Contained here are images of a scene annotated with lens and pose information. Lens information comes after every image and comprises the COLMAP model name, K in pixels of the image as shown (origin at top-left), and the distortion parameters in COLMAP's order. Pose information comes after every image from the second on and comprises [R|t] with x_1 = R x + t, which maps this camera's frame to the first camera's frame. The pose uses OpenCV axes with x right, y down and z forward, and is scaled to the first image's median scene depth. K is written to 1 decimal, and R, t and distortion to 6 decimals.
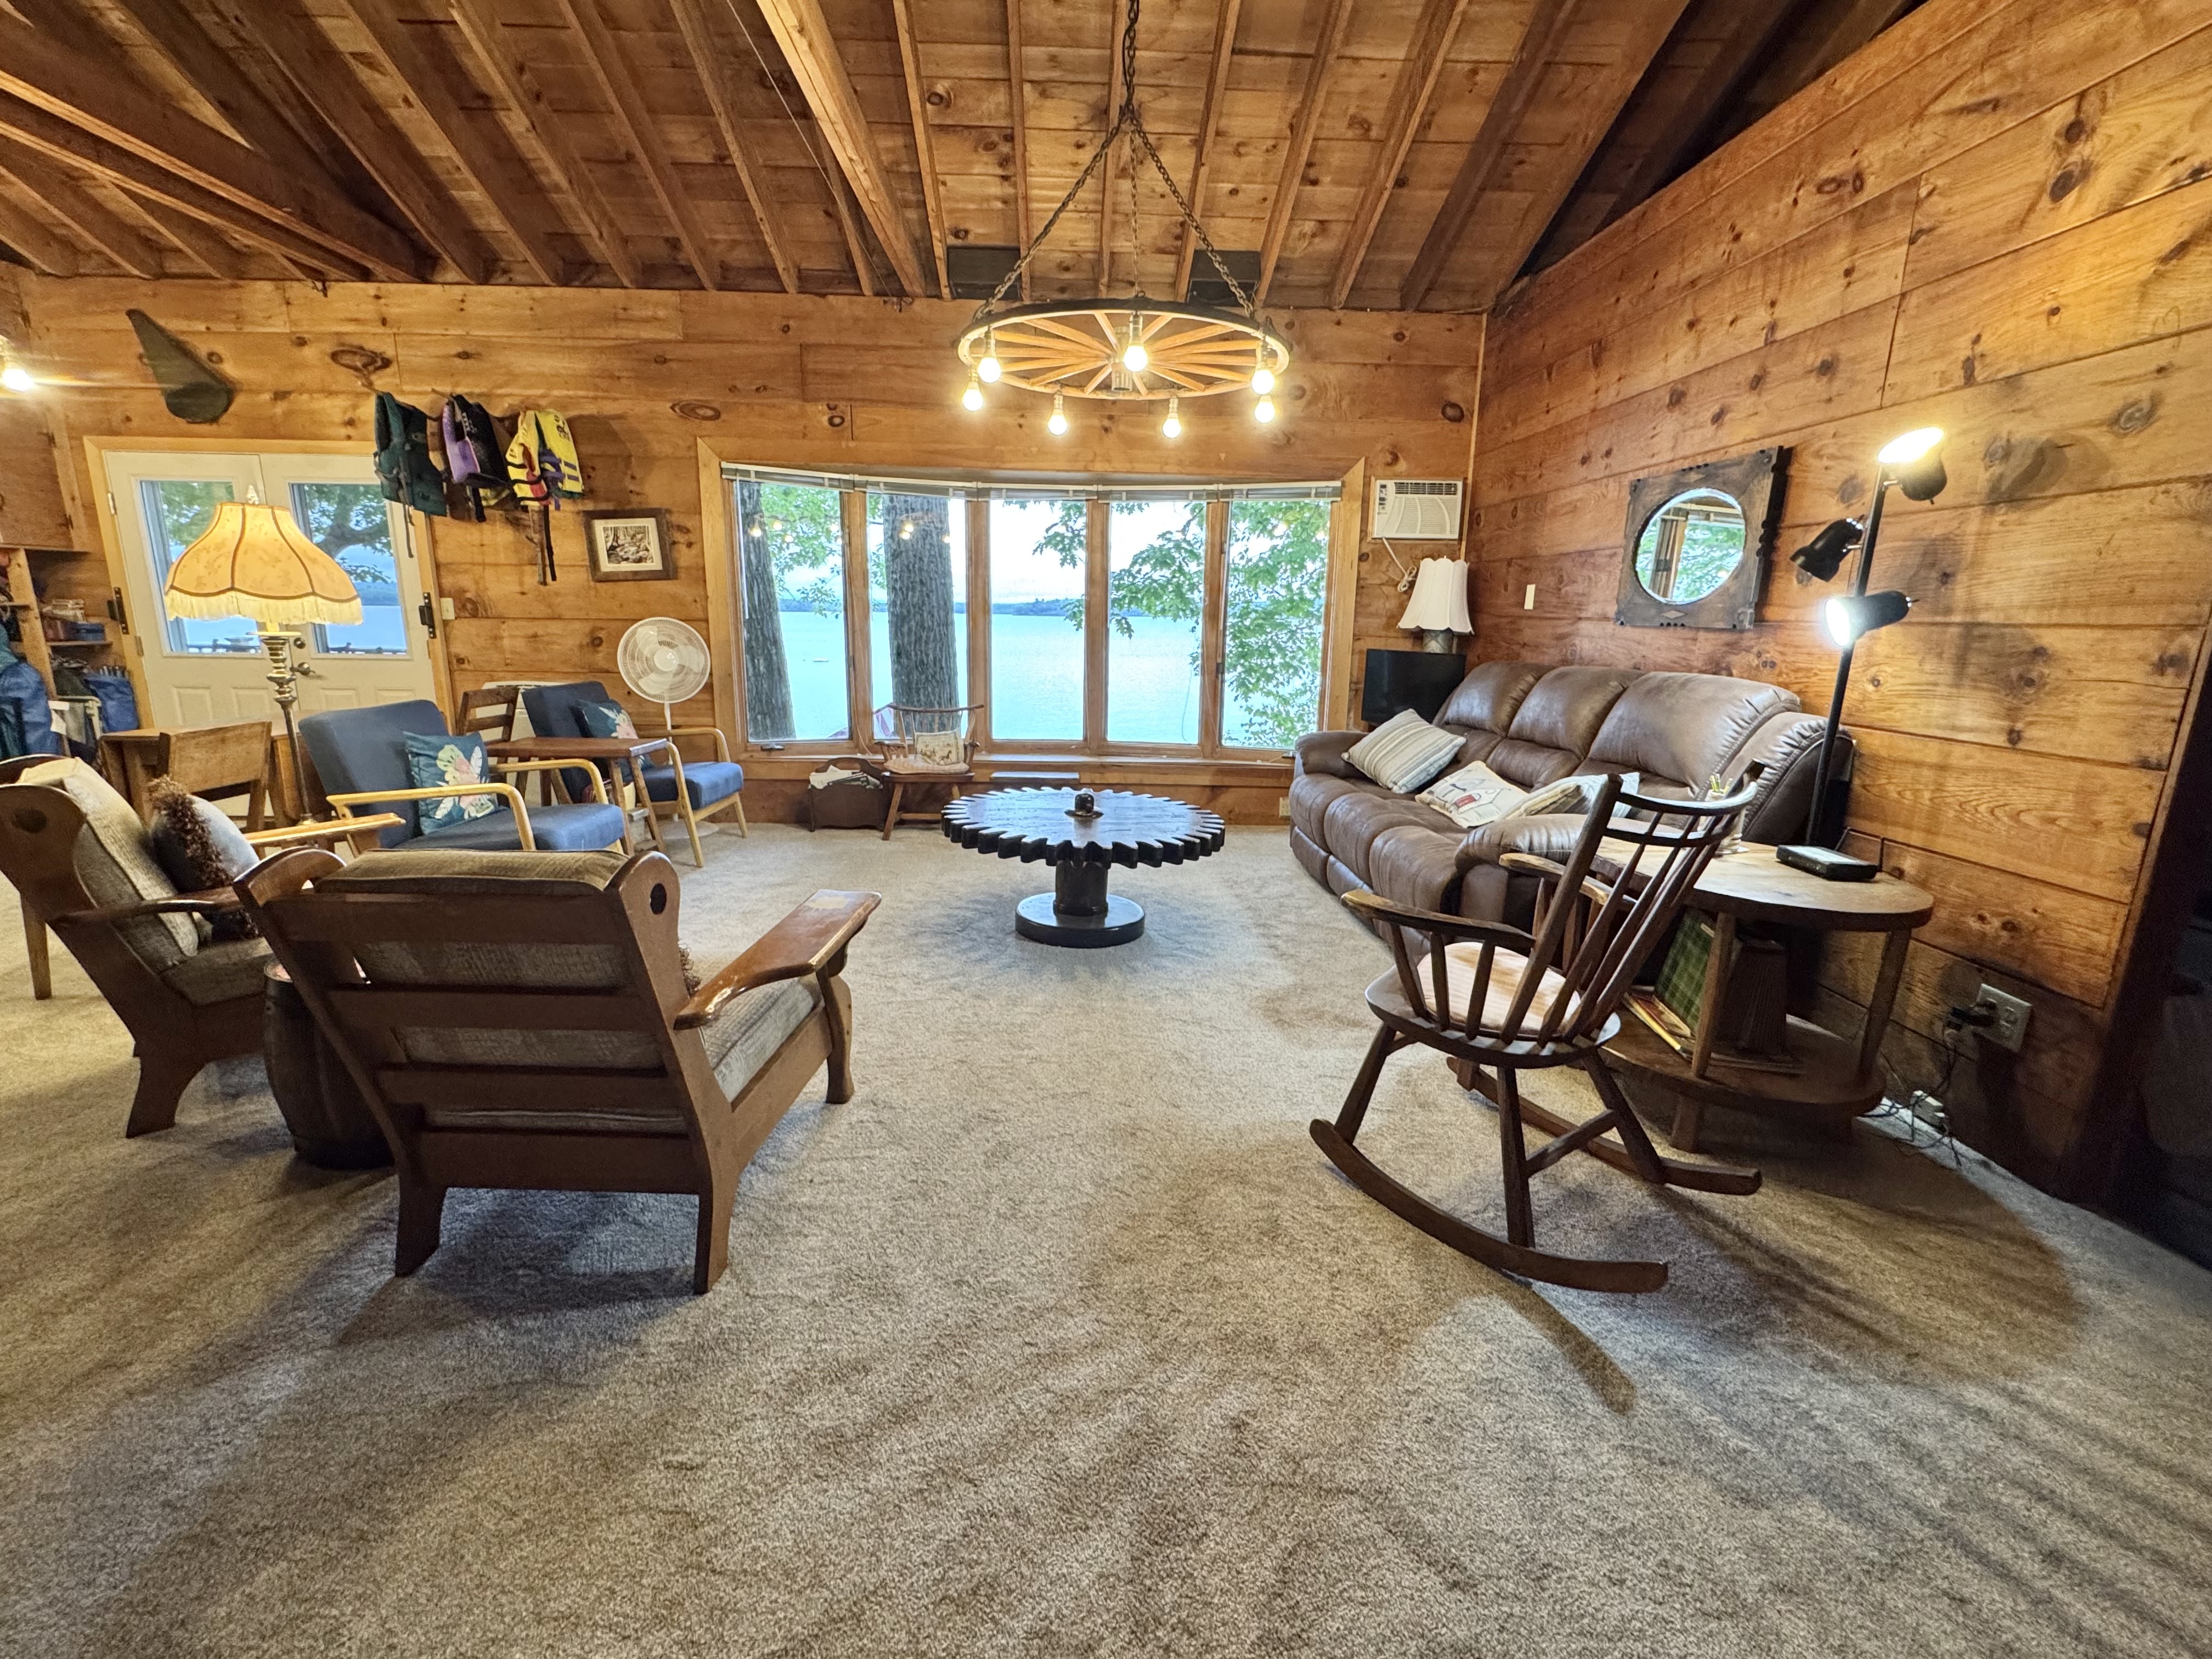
lens RADIAL K [[963.6, 0, 1099.0], [0, 963.6, 832.3], [0, 0, 1]] dist [0.000175, -0.000030]
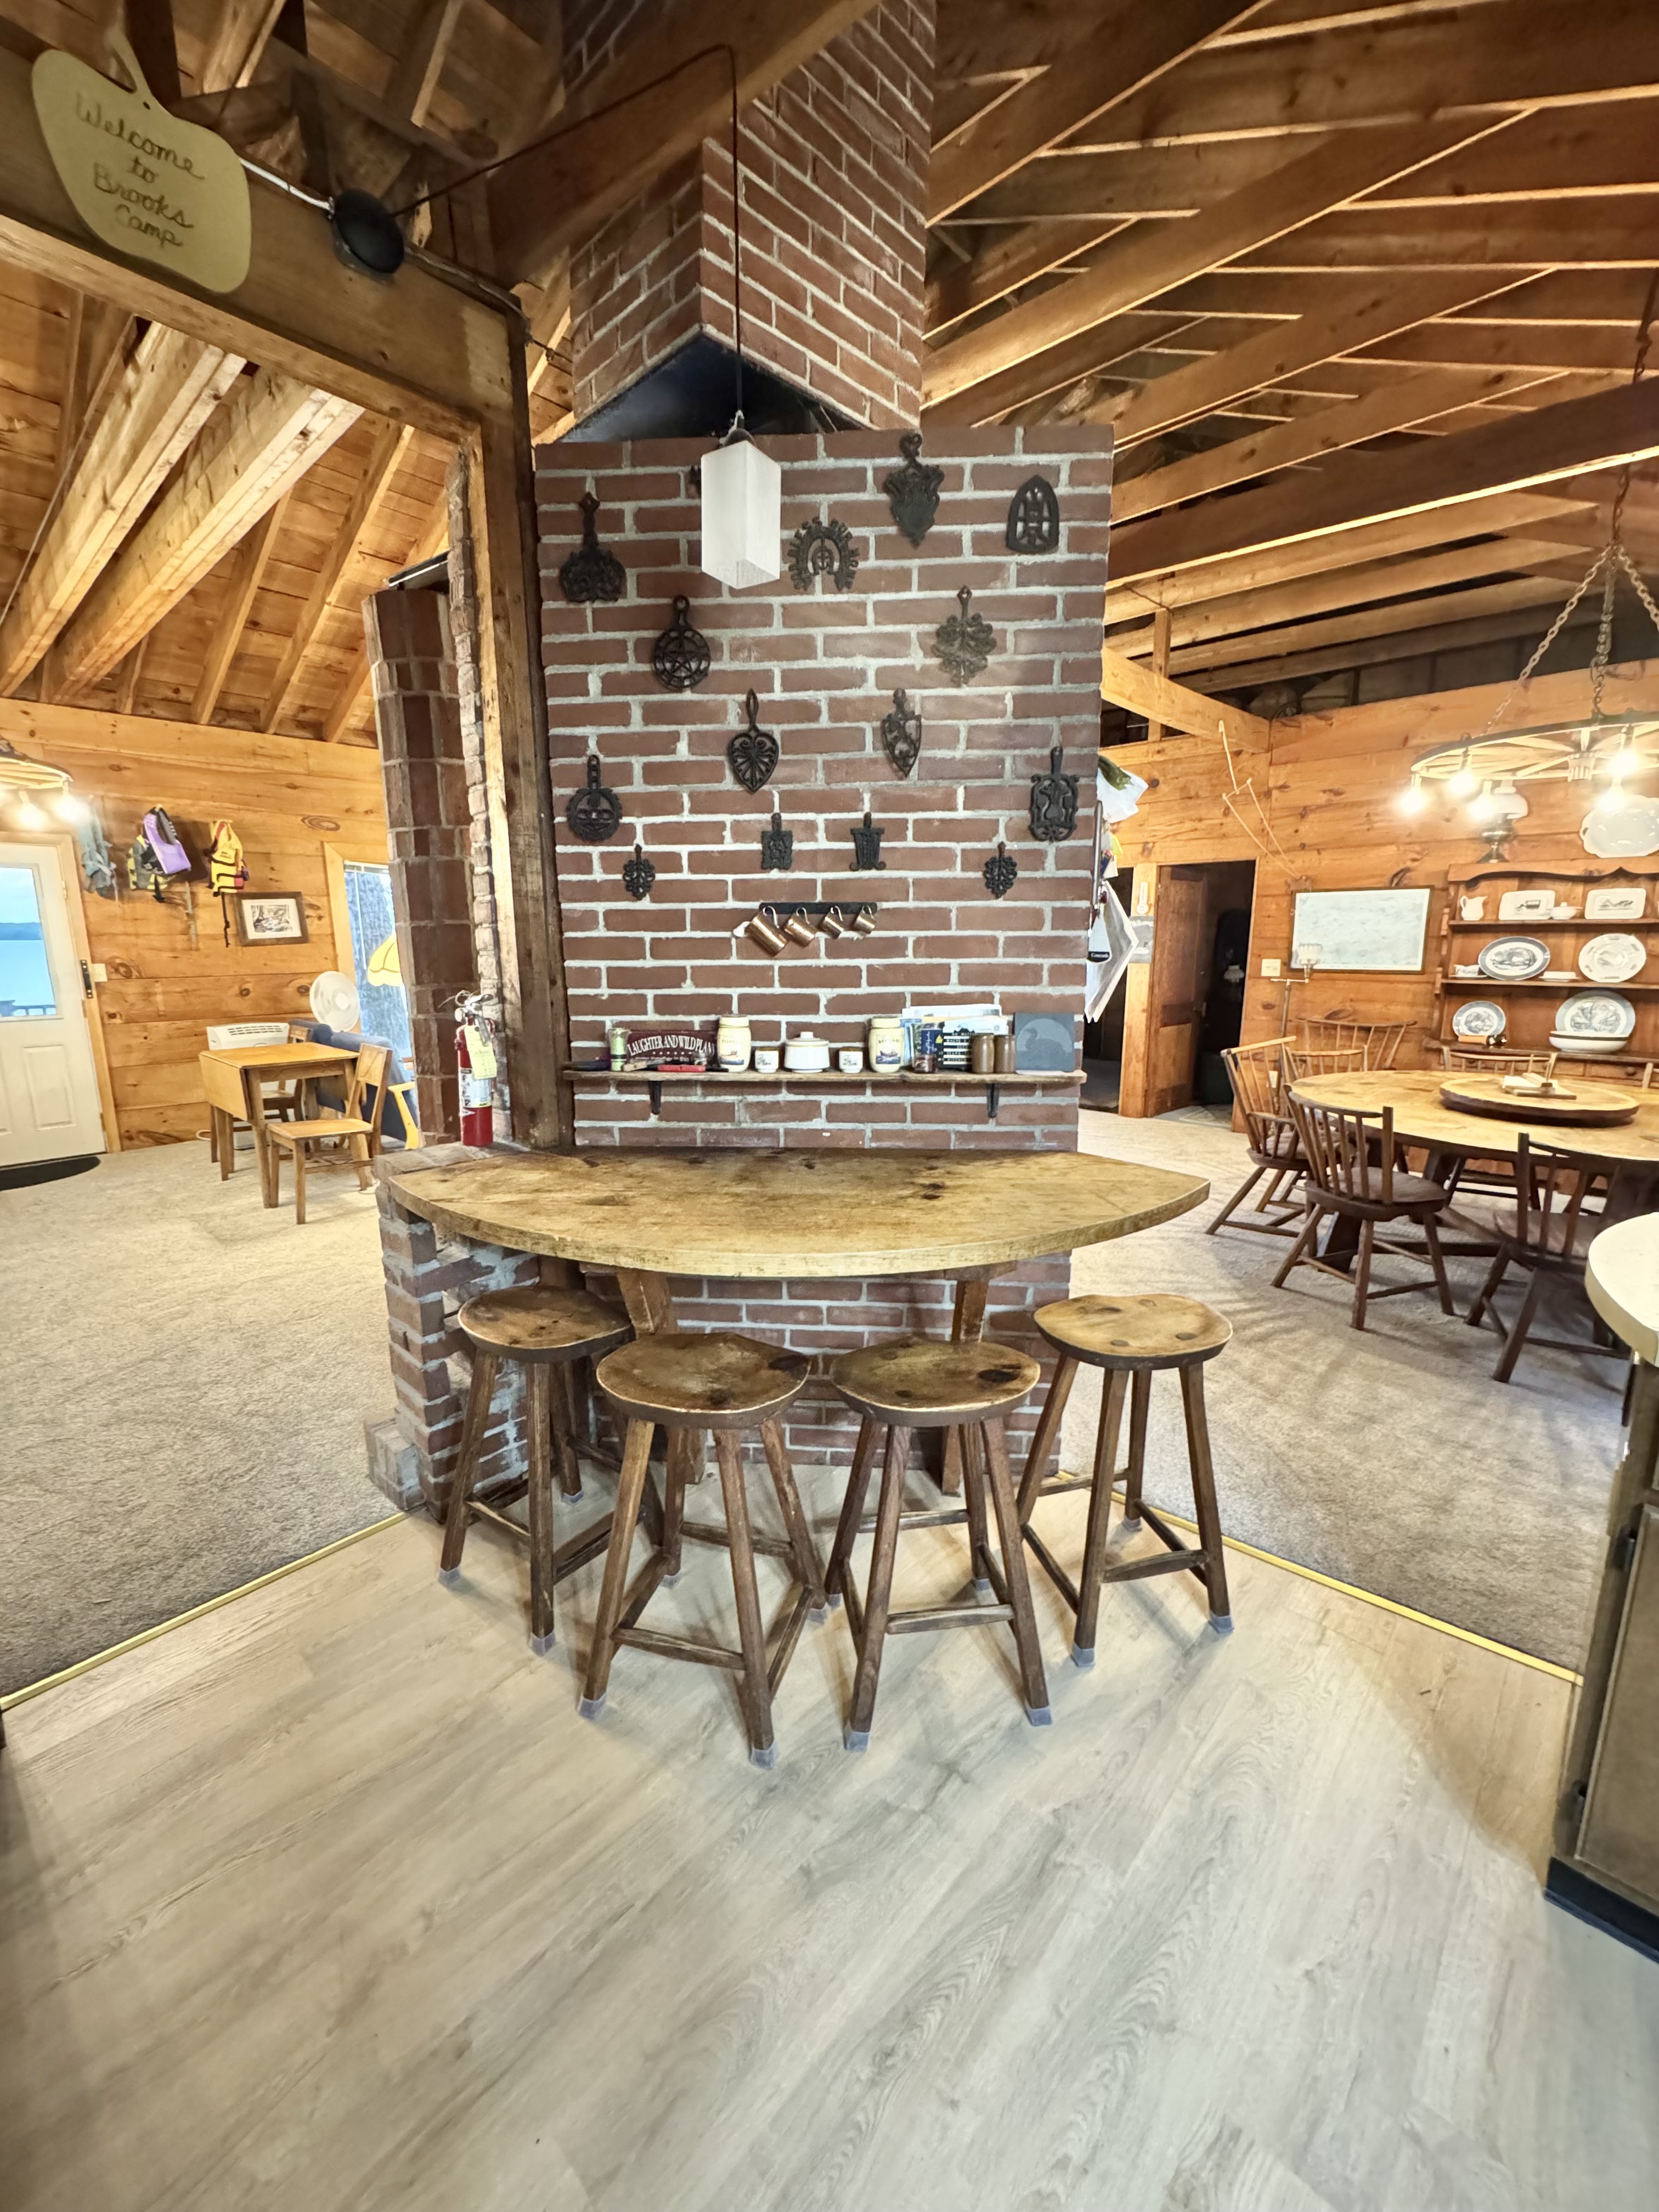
lens RADIAL K [[895.9, 0, 828.0], [0, 895.9, 1106.3], [0, 0, 1]] dist [0.001637, 0.000050]
pose [[0.704254, -0.153839, 0.693080, -0.826615], [0.172081, 0.984118, 0.043583, 0.034795], [-0.688778, 0.088572, 0.719542, -0.388732]]
